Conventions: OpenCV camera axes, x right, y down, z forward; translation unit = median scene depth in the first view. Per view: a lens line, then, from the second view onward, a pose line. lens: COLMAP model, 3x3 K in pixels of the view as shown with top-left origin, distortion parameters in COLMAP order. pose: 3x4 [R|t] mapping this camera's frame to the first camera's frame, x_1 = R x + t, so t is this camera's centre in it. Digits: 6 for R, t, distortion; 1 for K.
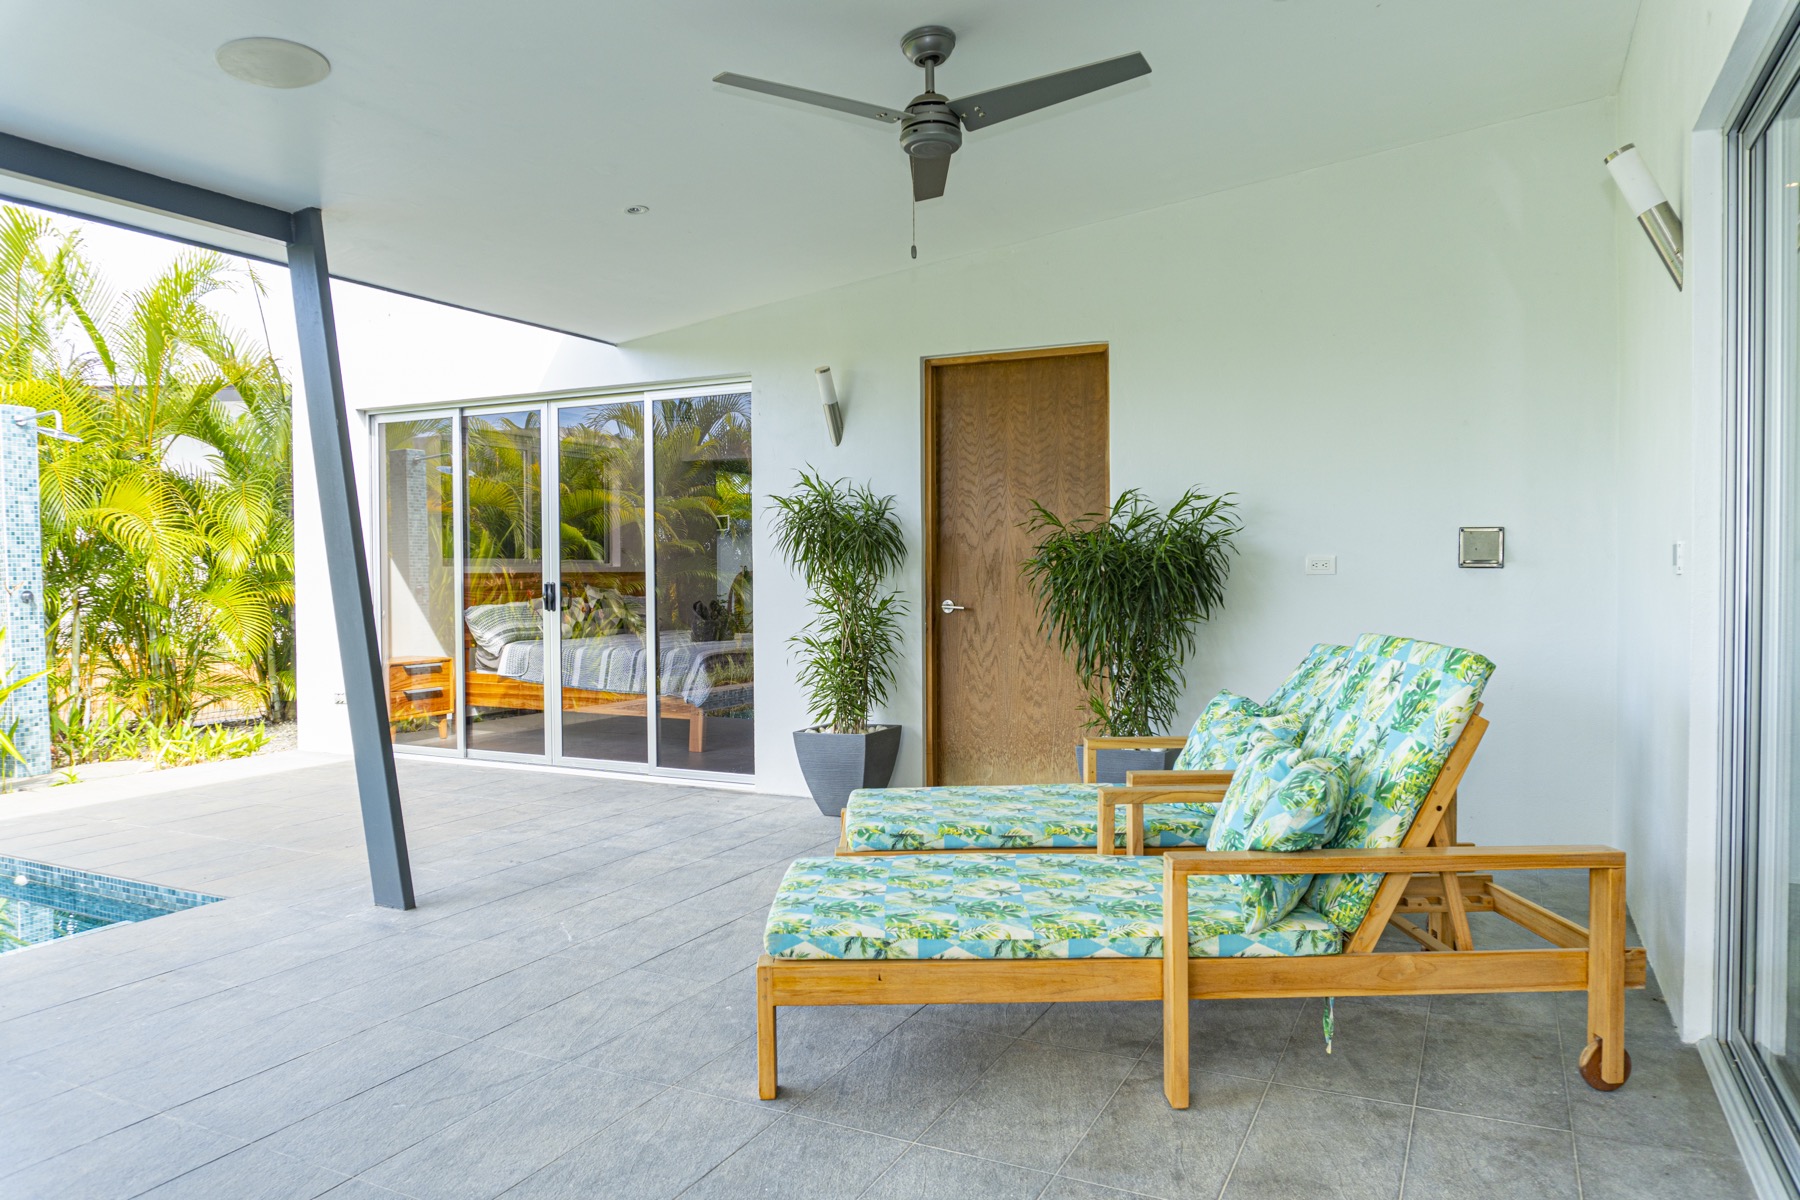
lens RADIAL K [[1205.2, 0, 893.7], [0, 1205.2, 601.8], [0, 0, 1]] dist [-0.021119, -0.002913]
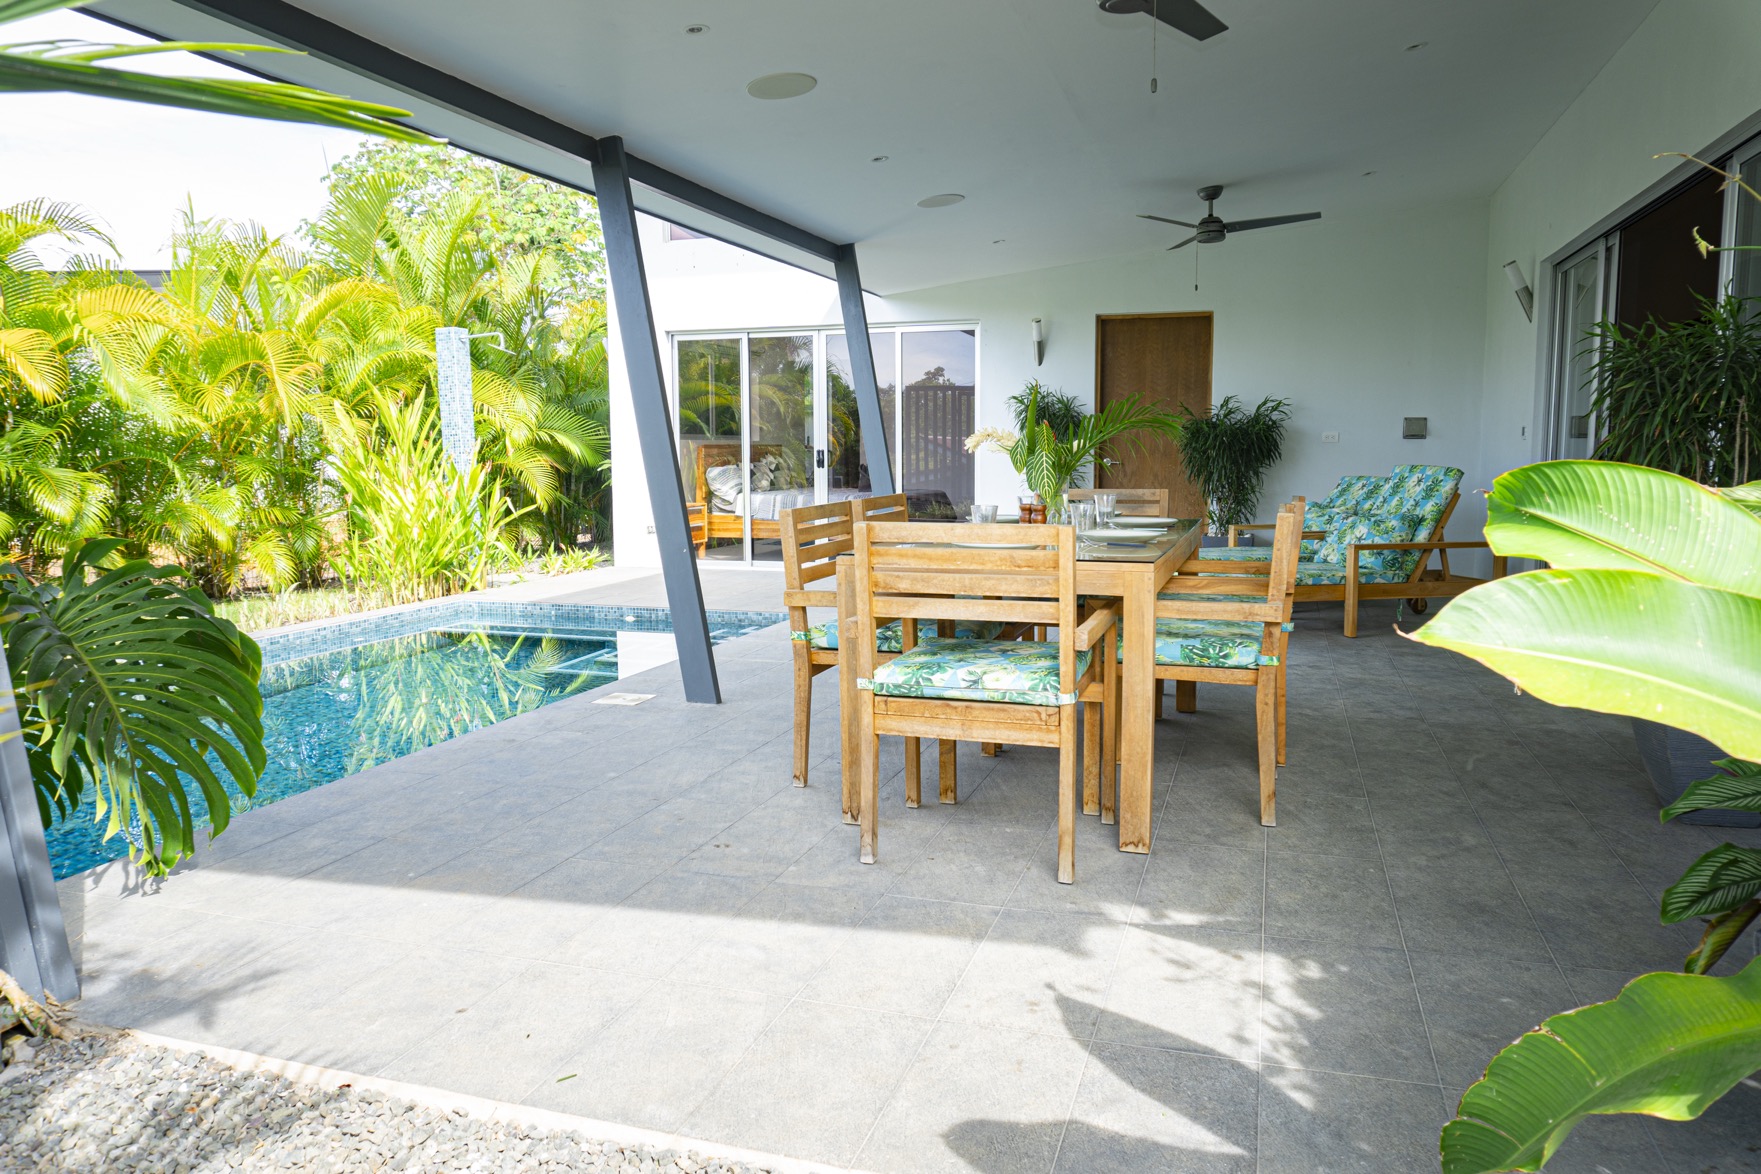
lens RADIAL K [[1201.4, 0, 877.1], [0, 1201.4, 583.9], [0, 0, 1]] dist [-0.025410, -0.002925]
pose [[0.990269, -0.016524, 0.138180, -0.560980], [0.004655, 0.996303, 0.085786, 0.031262], [-0.139087, -0.084308, 0.986685, -0.705112]]
